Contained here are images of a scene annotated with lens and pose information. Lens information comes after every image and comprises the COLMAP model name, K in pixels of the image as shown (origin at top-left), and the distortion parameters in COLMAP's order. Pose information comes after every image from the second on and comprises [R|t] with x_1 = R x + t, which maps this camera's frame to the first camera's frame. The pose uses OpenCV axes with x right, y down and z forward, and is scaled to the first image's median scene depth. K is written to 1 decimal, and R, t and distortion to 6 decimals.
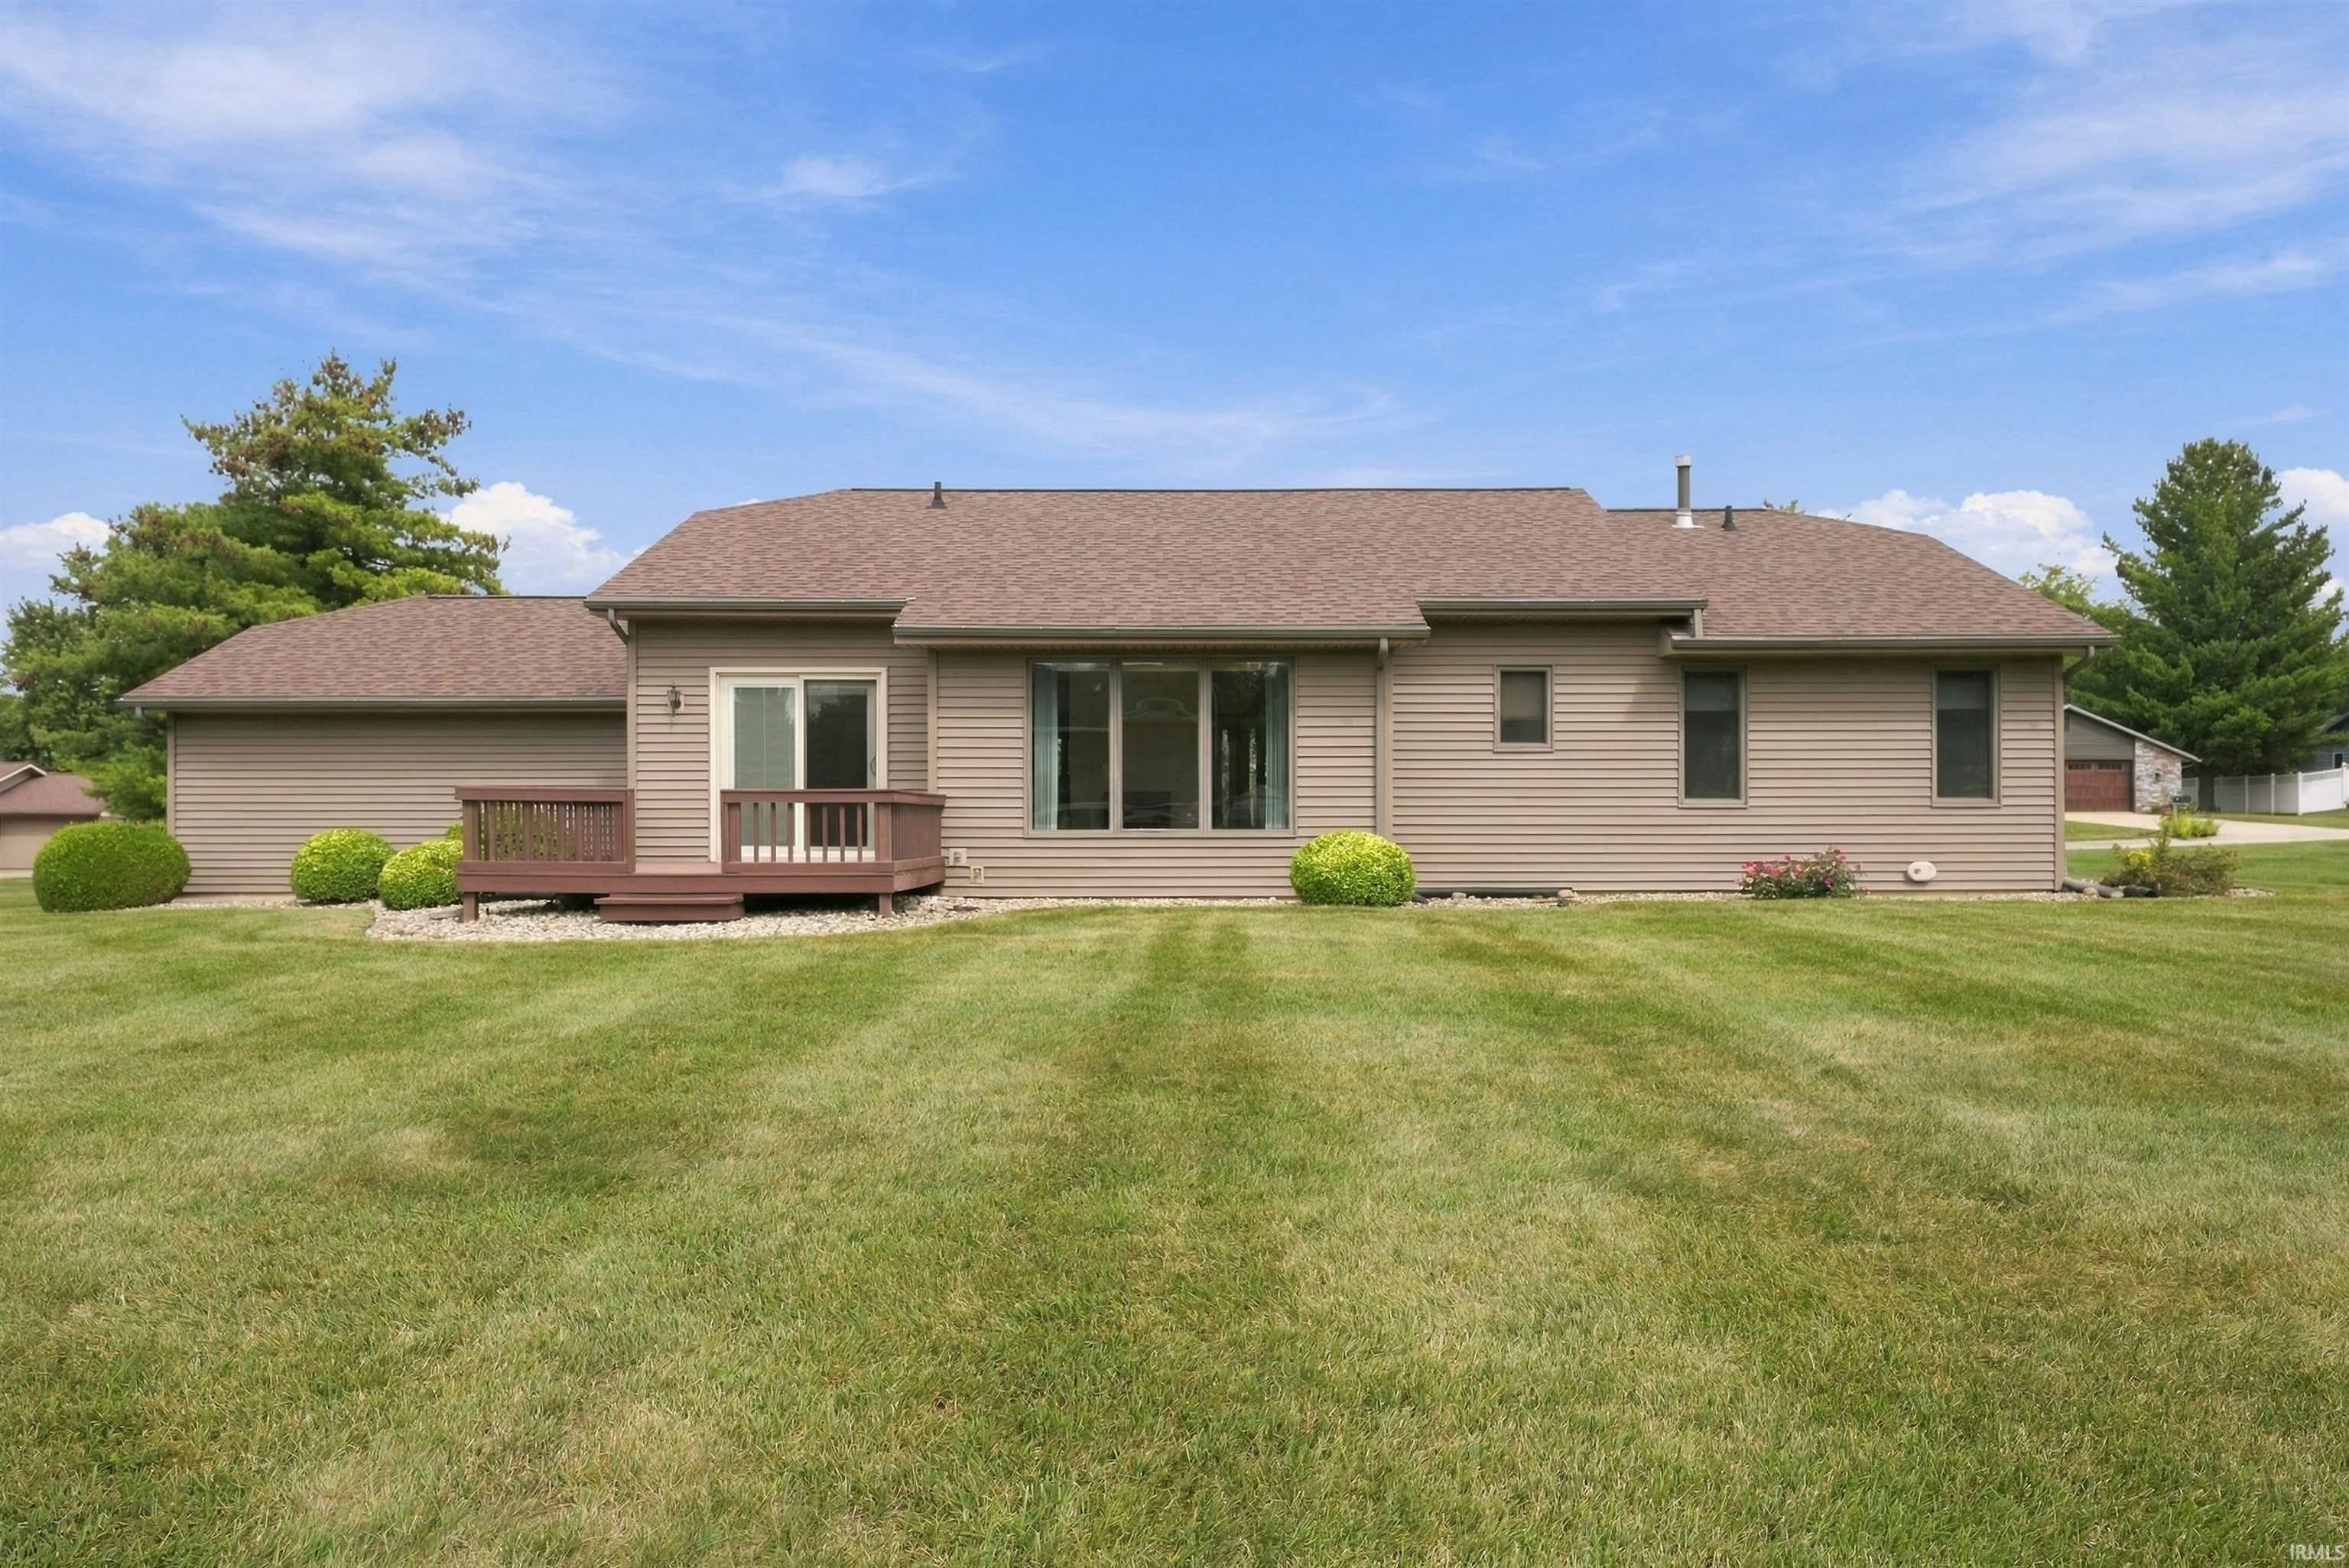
lens RADIAL K [[1570.3, 0, 1174.5], [0, 1570.3, 784.0], [0, 0, 1]] dist [0.009435, -0.005363]
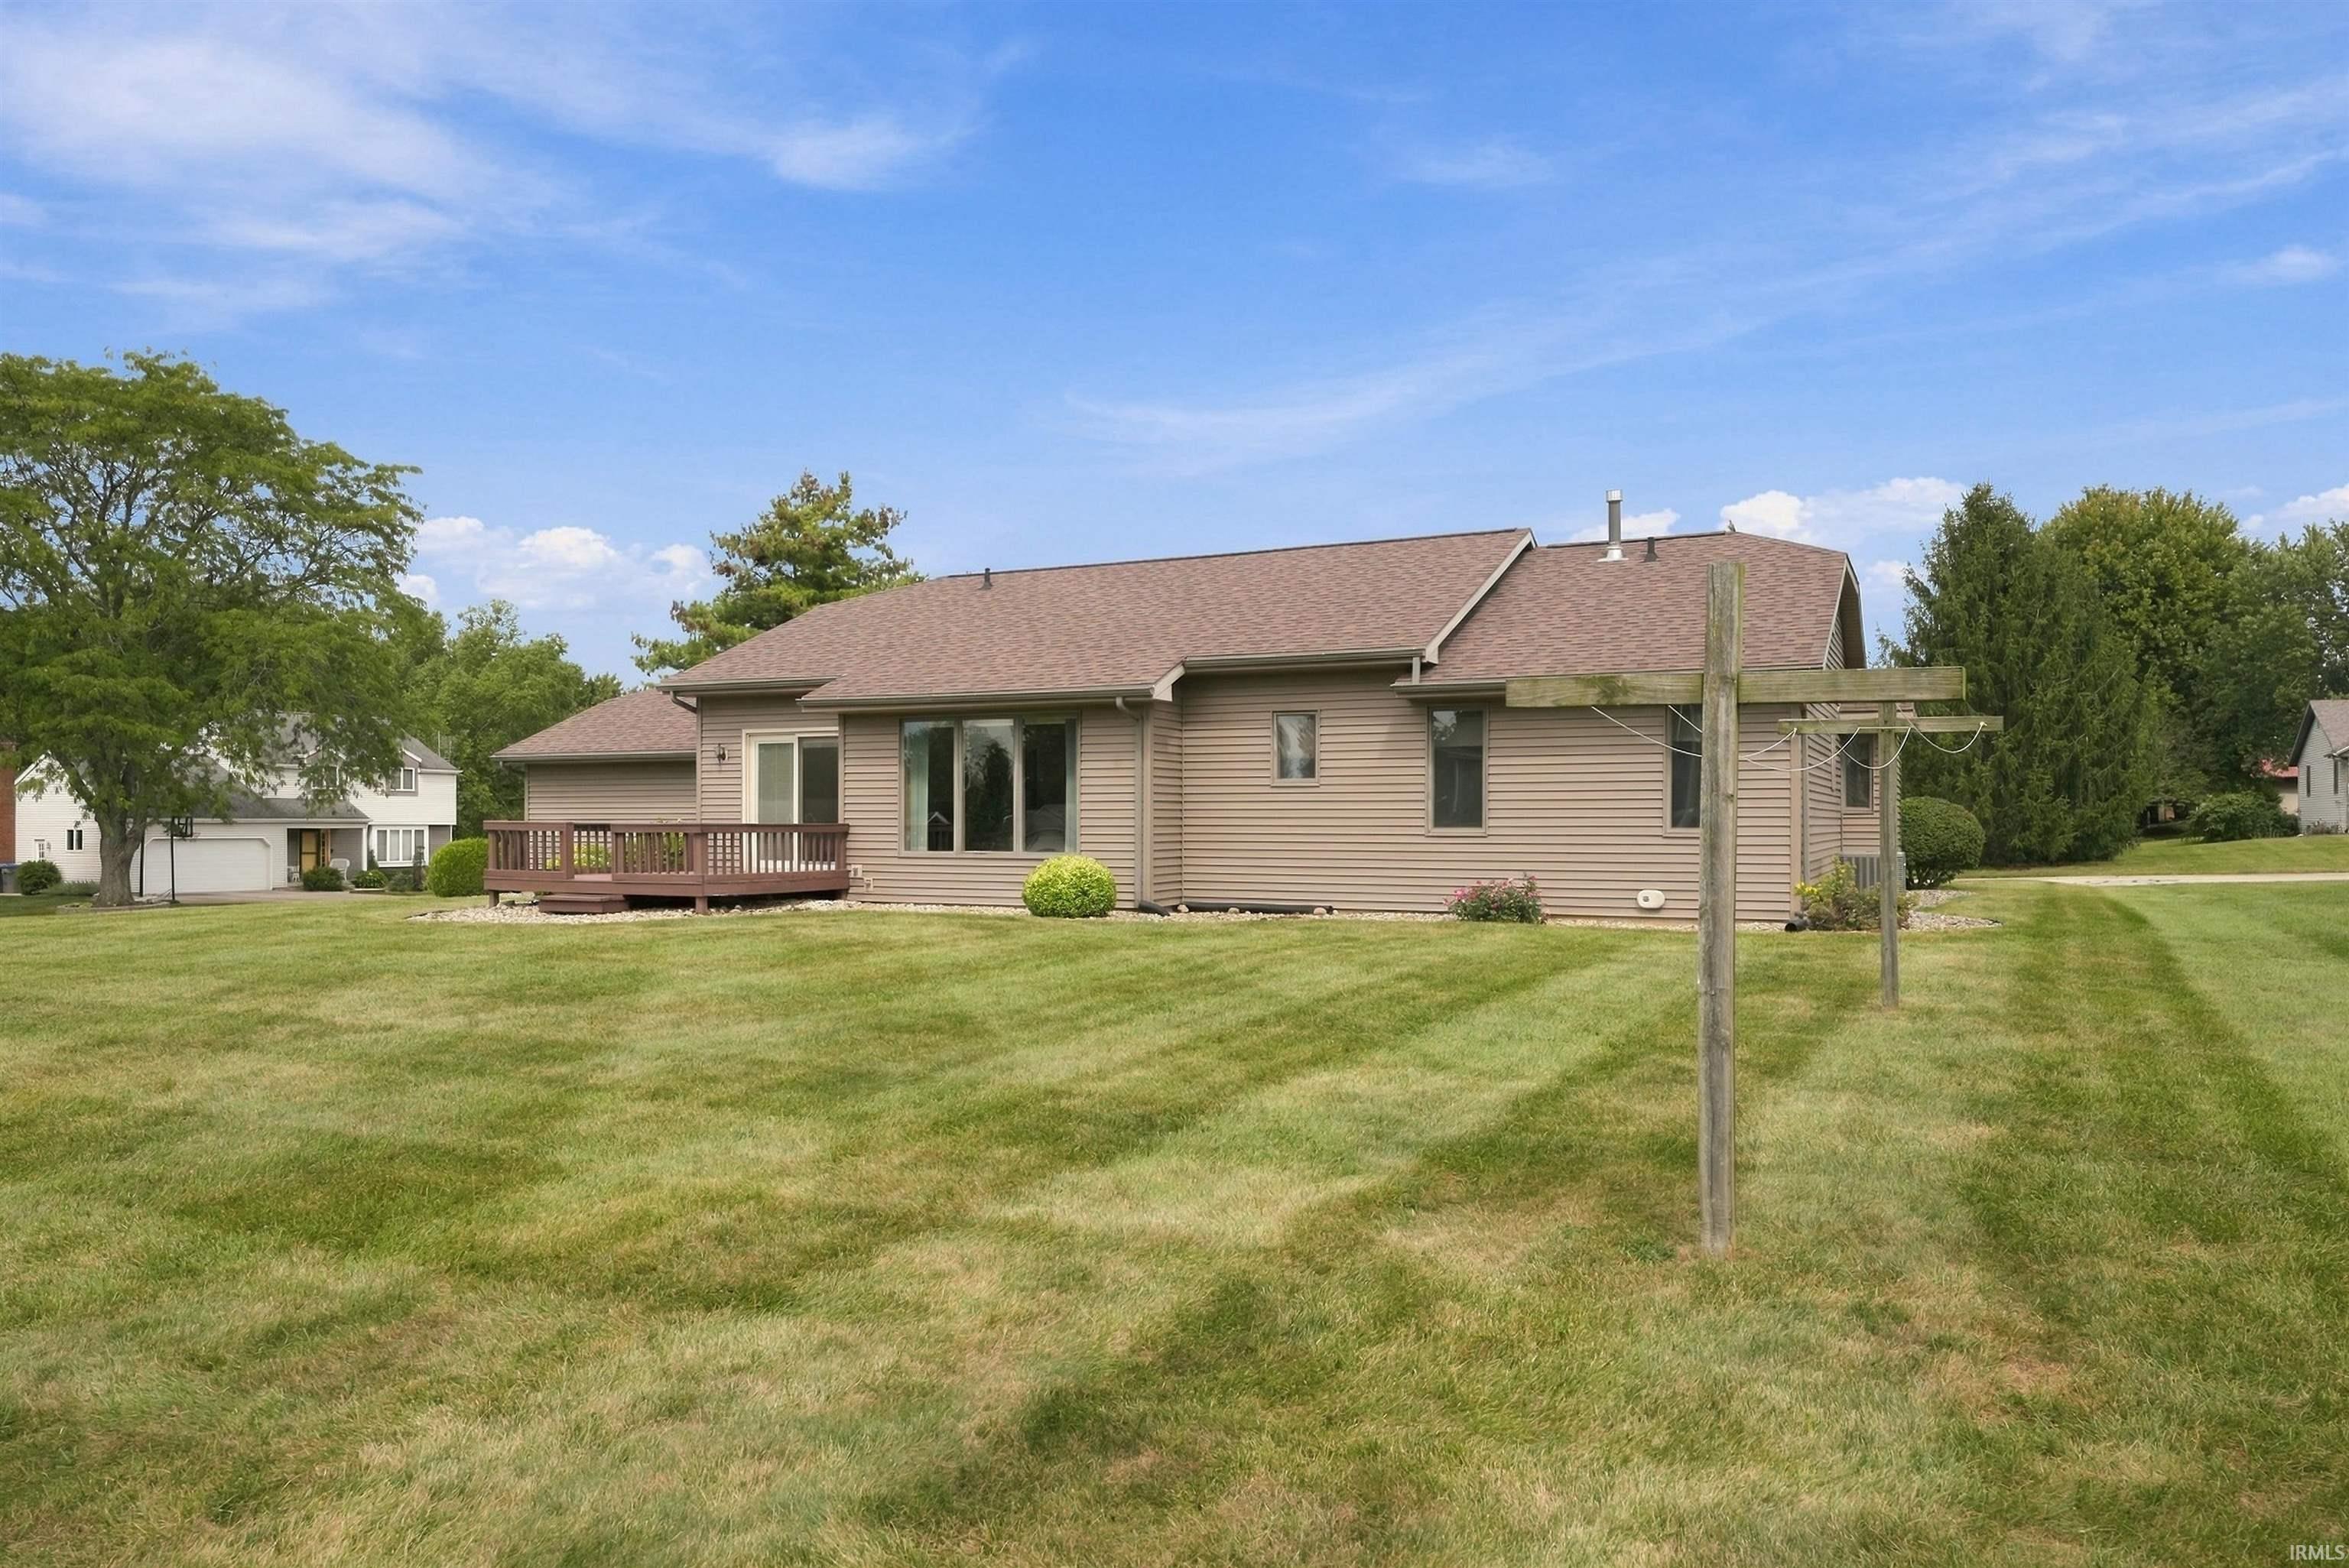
lens RADIAL K [[1570.3, 0, 1174.5], [0, 1570.3, 784.0], [0, 0, 1]] dist [0.009435, -0.005363]
pose [[0.896650, -0.008740, -0.442653, 0.651157], [0.008085, 0.999962, -0.003367, -0.019032], [0.442665, -0.000559, 0.896687, -0.064393]]
